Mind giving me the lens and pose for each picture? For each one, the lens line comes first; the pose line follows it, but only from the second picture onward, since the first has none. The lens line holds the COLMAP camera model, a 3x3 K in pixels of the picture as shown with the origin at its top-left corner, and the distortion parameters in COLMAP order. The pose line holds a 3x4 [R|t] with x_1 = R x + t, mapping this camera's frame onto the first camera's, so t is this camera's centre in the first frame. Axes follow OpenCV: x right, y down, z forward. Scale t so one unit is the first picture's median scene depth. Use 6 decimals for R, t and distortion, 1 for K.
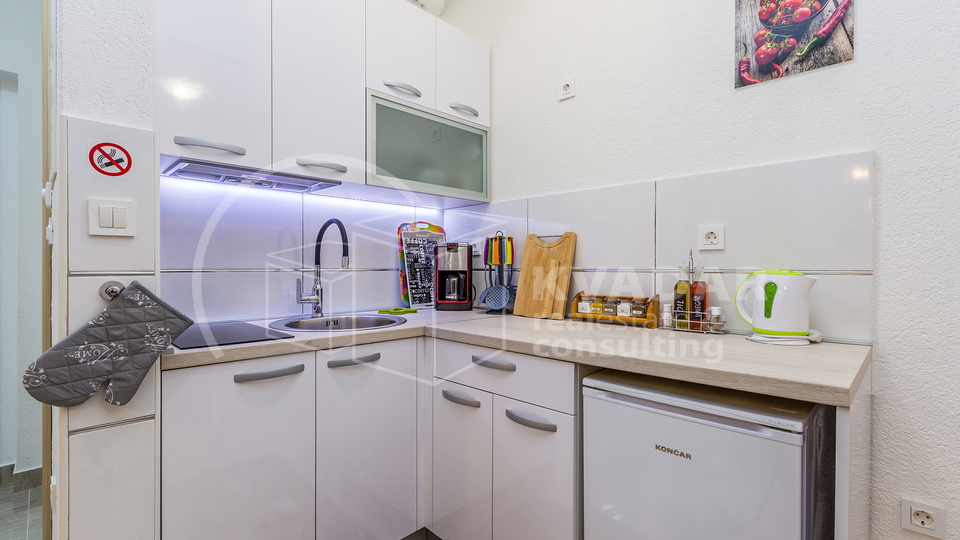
lens RADIAL K [[424.6, 0, 480.0], [0, 424.6, 270.0], [0, 0, 1]] dist [0.000311, -0.000043]
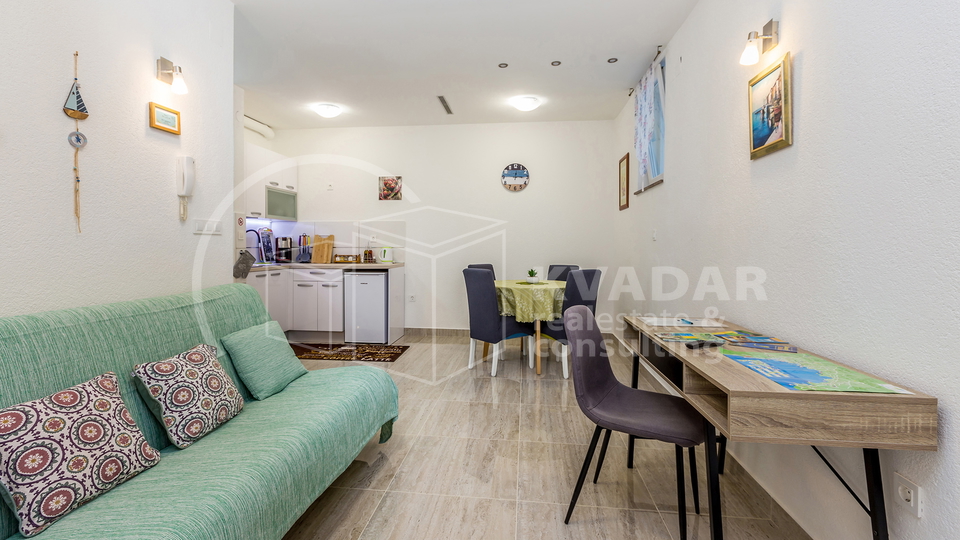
lens RADIAL K [[431.4, 0, 476.6], [0, 431.4, 250.9], [0, 0, 1]] dist [-0.000297, 0.000022]
pose [[0.778399, -0.009408, 0.627700, -0.980543], [0.006790, 0.999955, 0.006568, 0.013163], [-0.627734, -0.000851, 0.778428, -2.183361]]
